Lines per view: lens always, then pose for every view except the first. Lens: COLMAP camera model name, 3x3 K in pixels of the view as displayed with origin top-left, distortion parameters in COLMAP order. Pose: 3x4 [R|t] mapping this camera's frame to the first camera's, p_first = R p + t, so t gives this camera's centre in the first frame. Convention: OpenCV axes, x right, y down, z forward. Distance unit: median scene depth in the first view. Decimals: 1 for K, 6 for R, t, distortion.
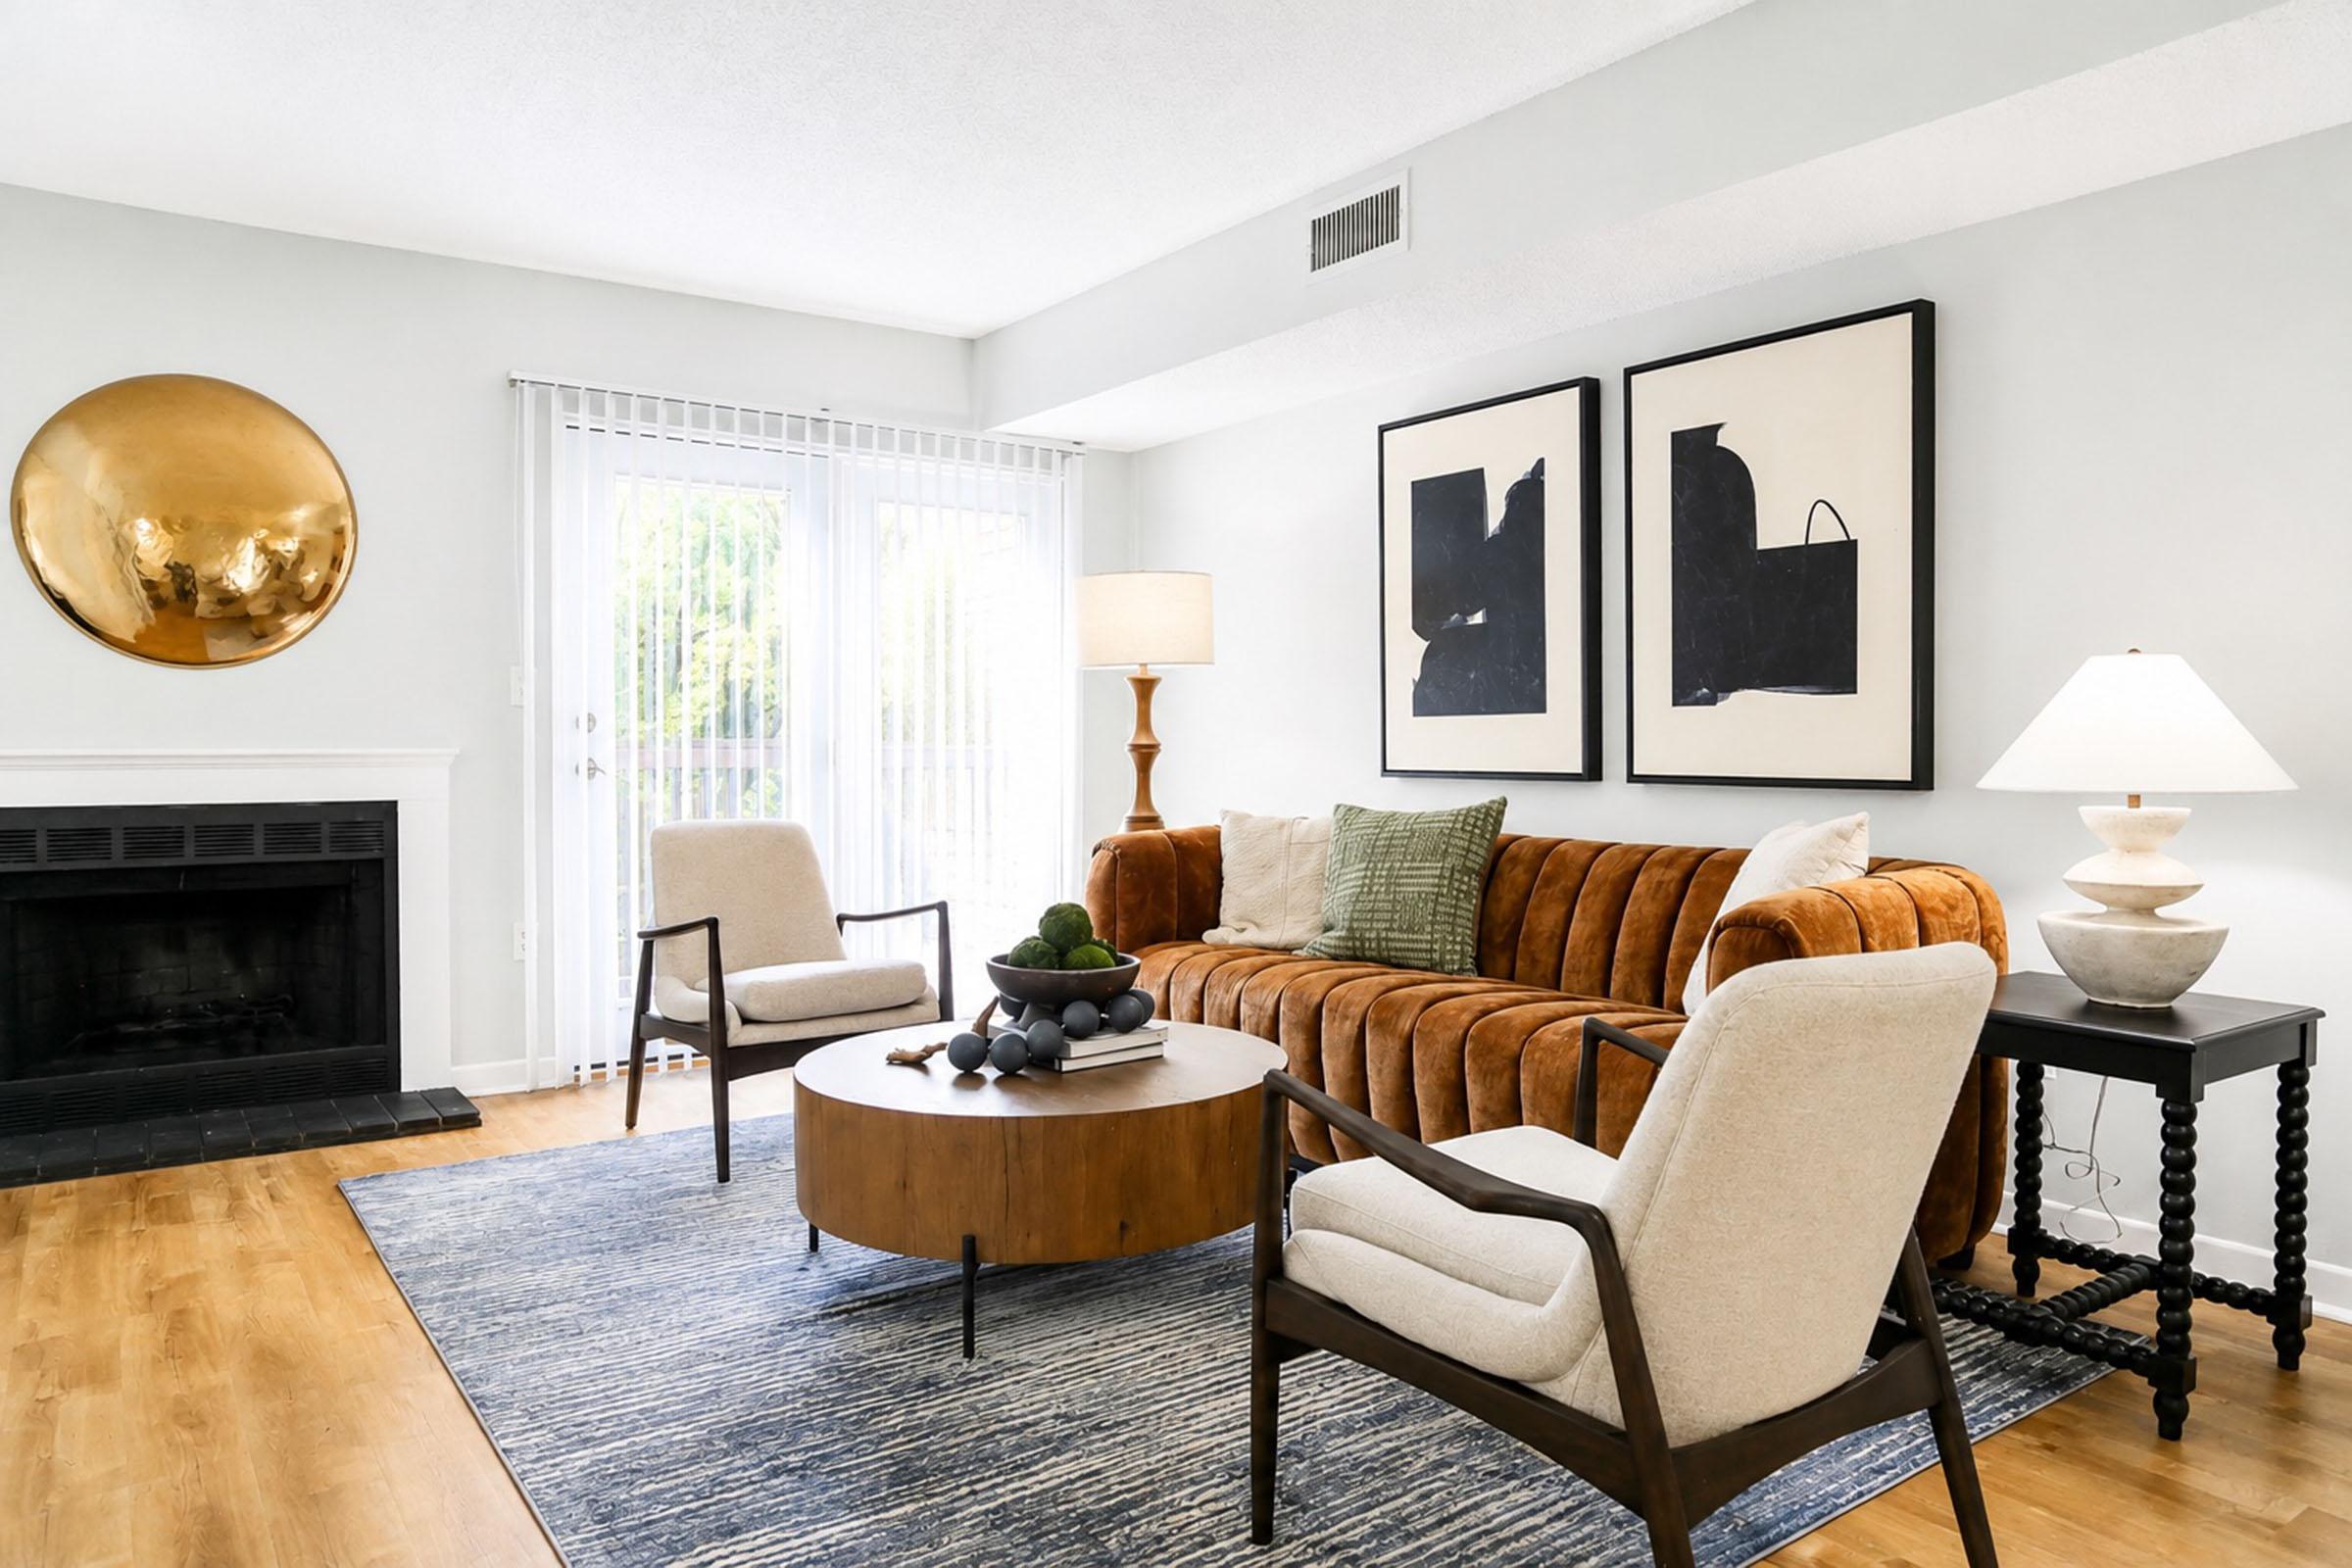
lens RADIAL K [[1623.9, 0, 1211.1], [0, 1623.9, 783.8], [0, 0, 1]] dist [-0.029380, -0.000095]
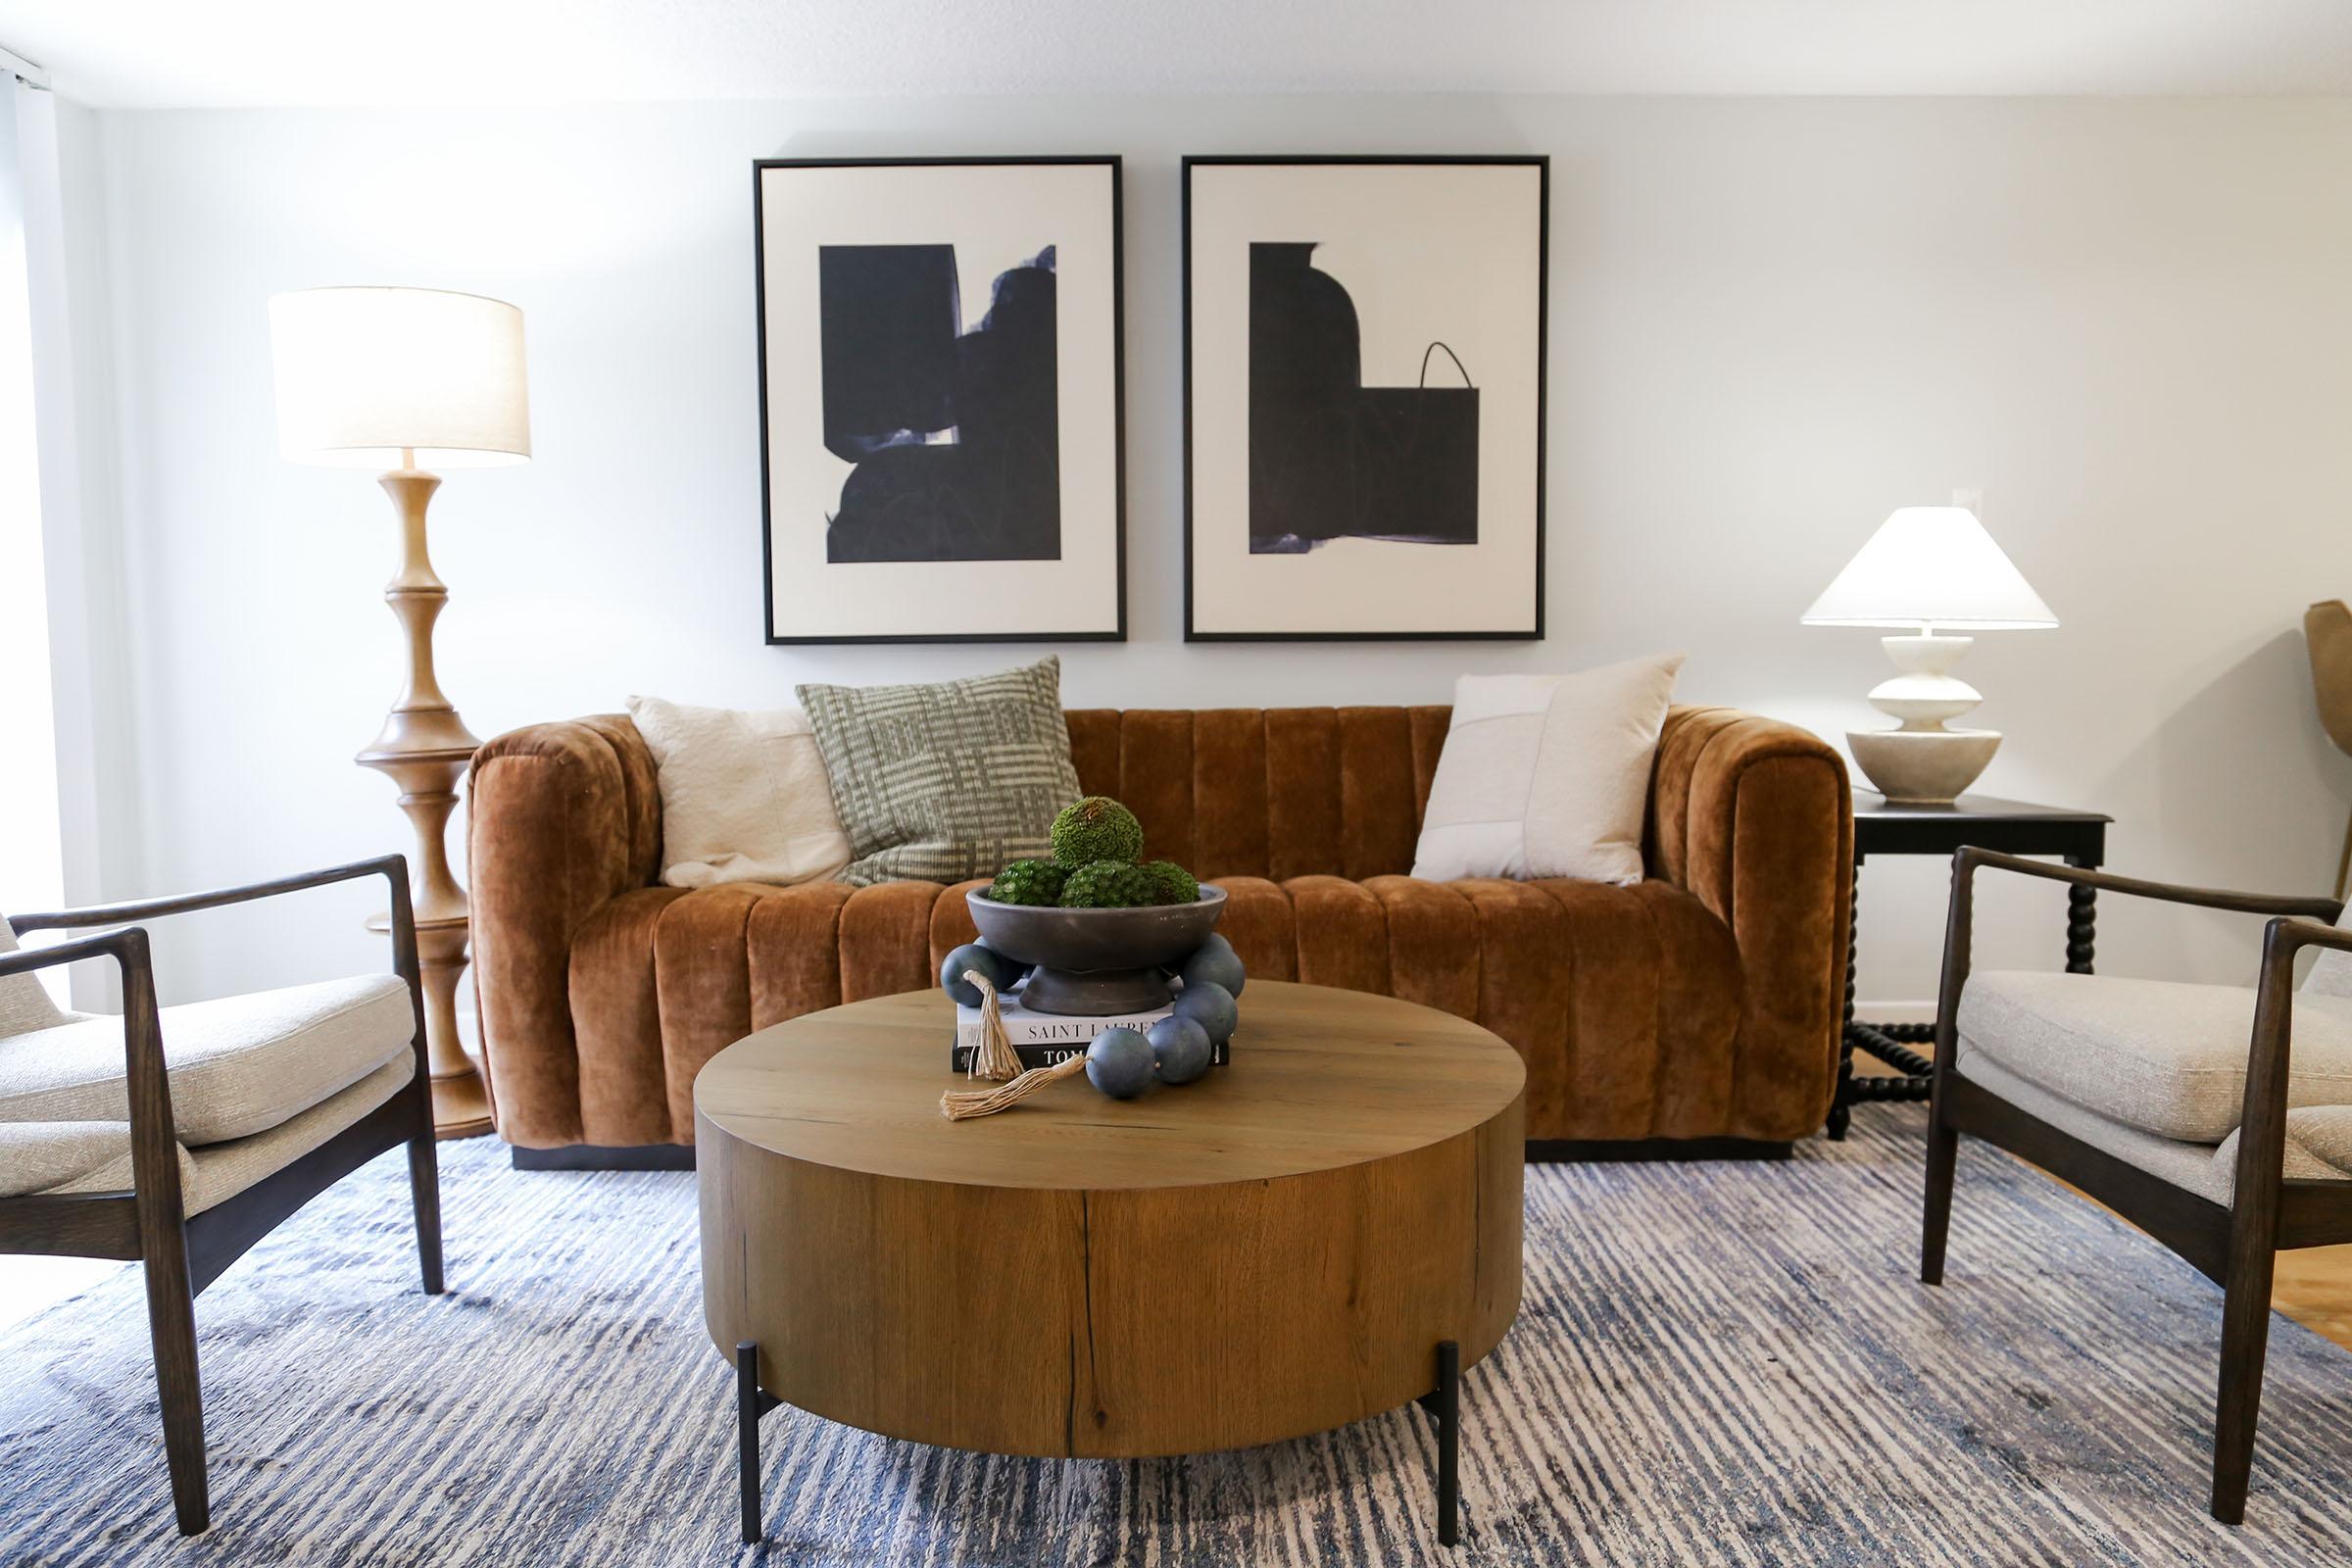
lens RADIAL K [[1619.4, 0, 1176.0], [0, 1619.4, 784.0], [0, 0, 1]] dist [-0.026095, -0.033021]
pose [[0.581001, -0.059053, 0.811758, -0.465652], [0.026025, 0.998202, 0.053990, 0.028688], [-0.813487, -0.010242, 0.581493, 0.513409]]
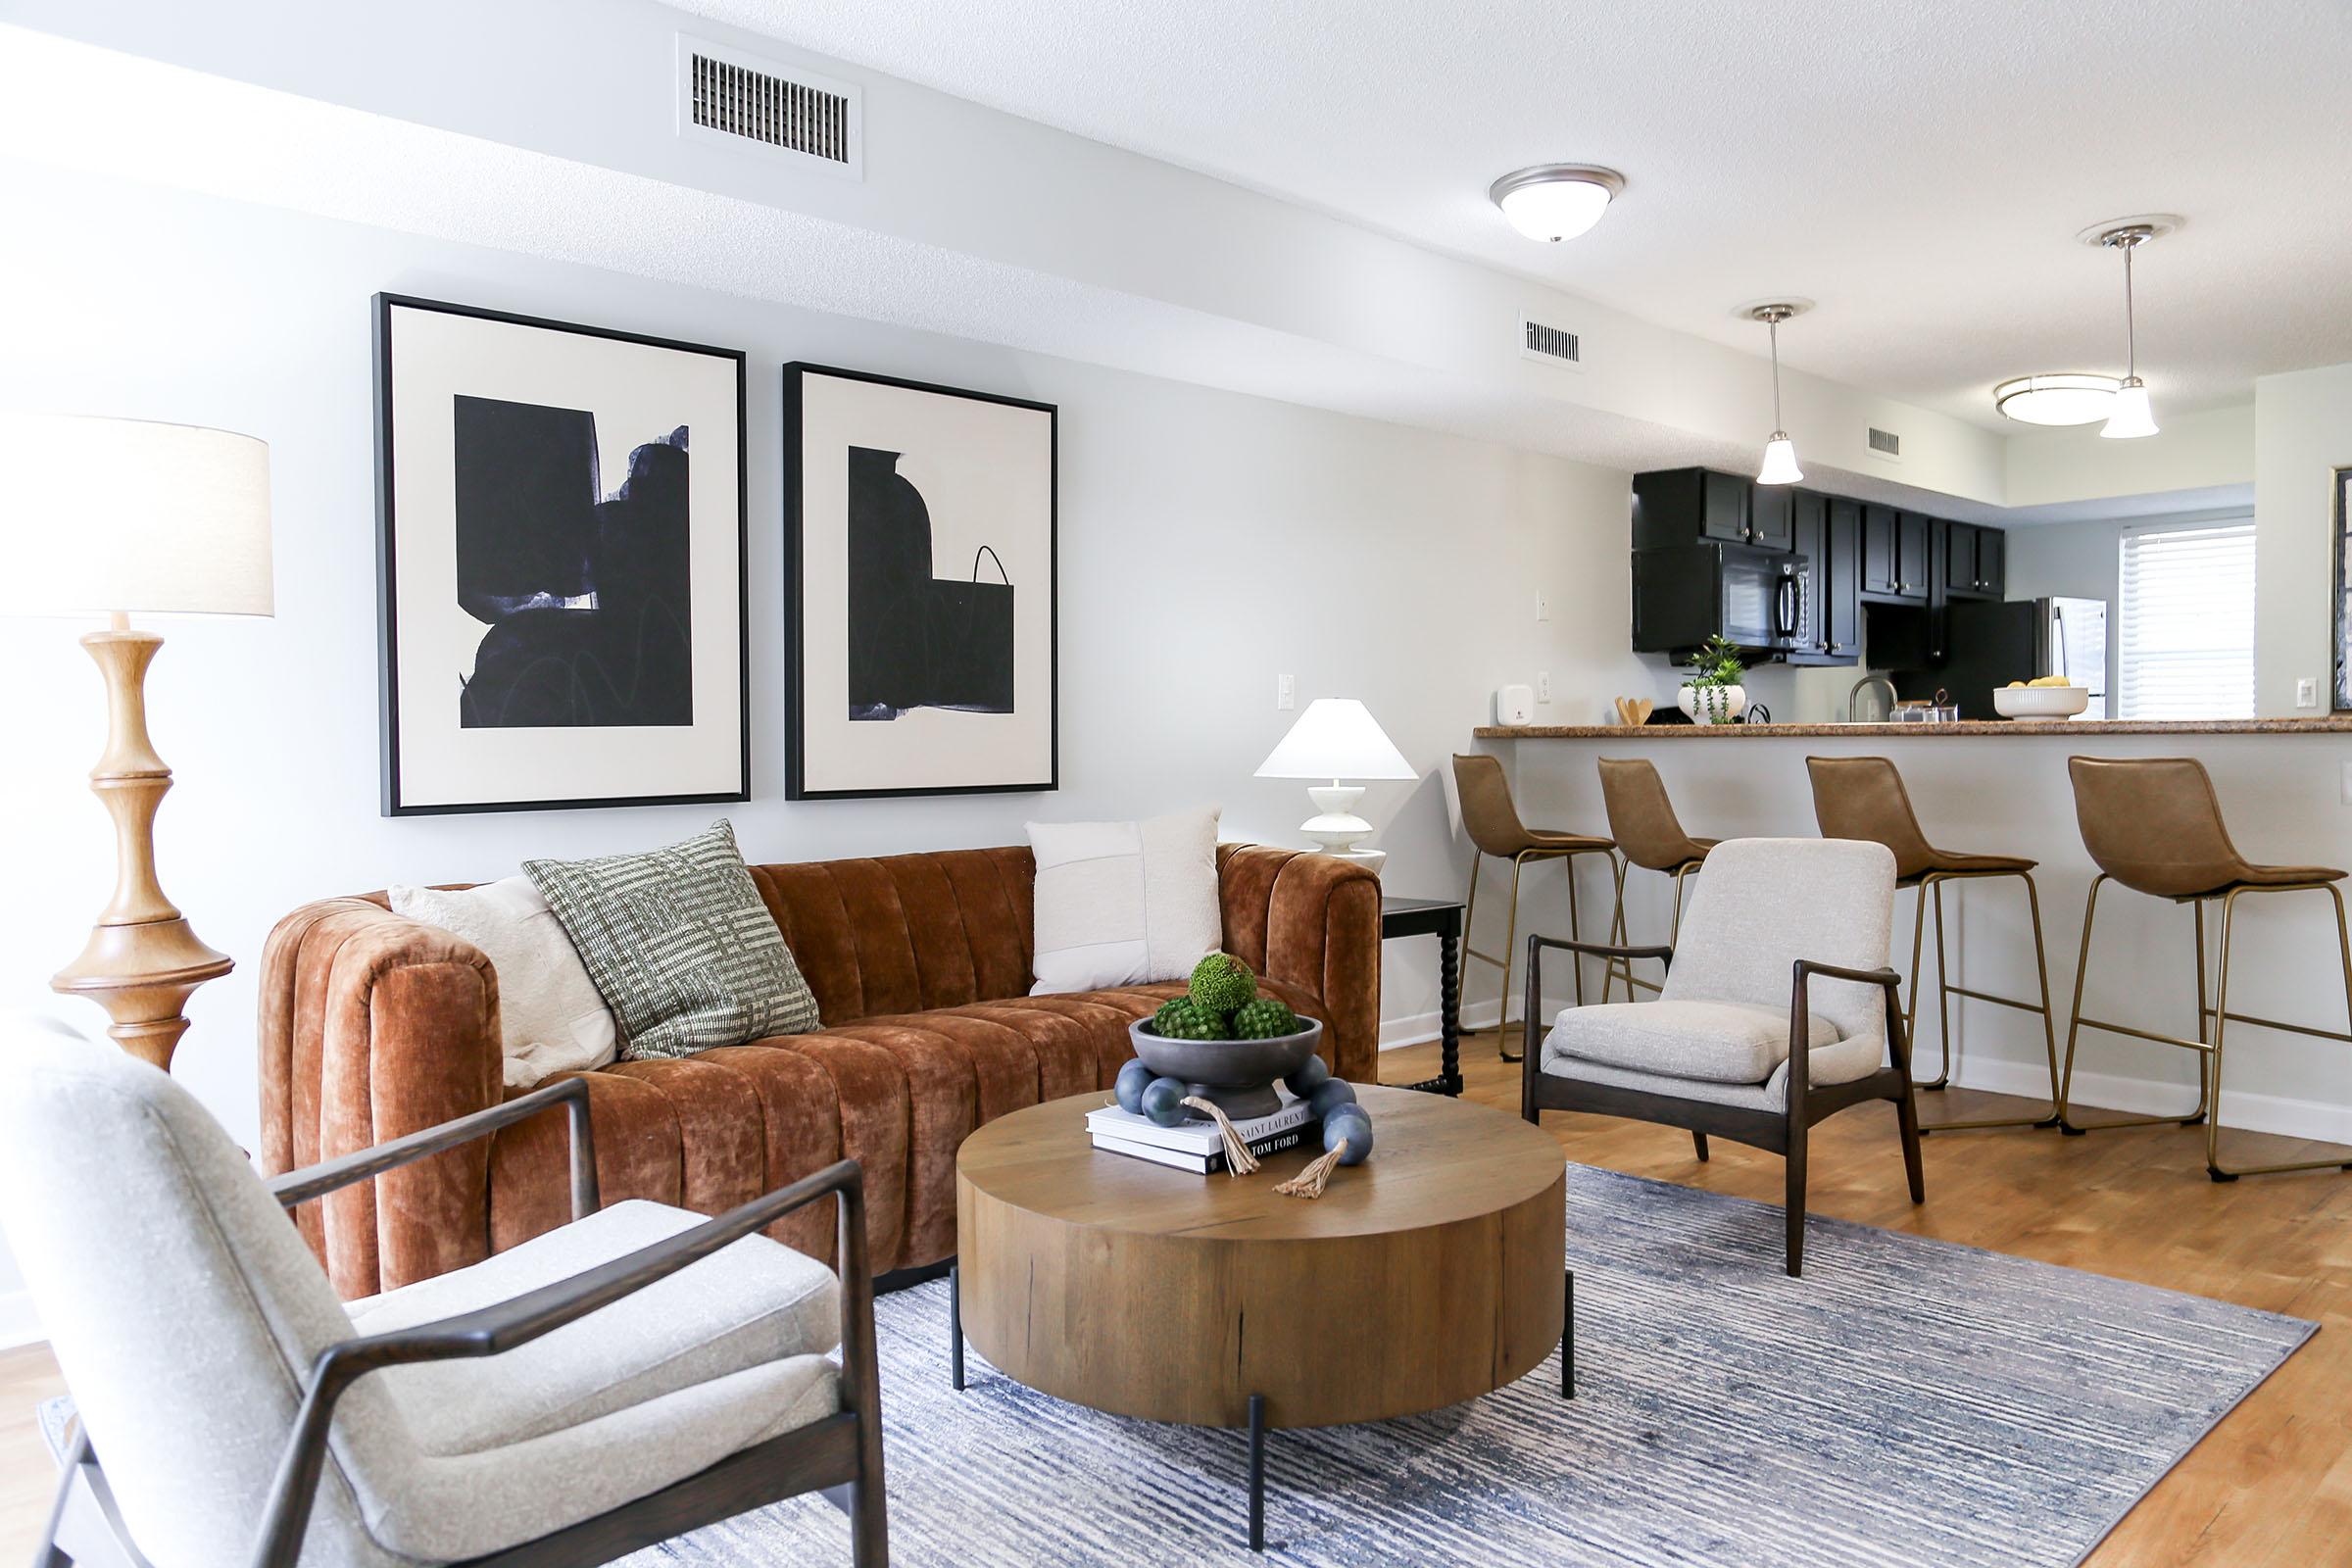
lens RADIAL K [[1623.9, 0, 1211.1], [0, 1623.9, 783.8], [0, 0, 1]] dist [-0.029380, -0.000095]
pose [[-0.141112, -0.023099, 0.989724, -0.730800], [0.037251, 0.998896, 0.028624, -0.029469], [-0.989293, 0.040907, -0.140096, 0.919224]]
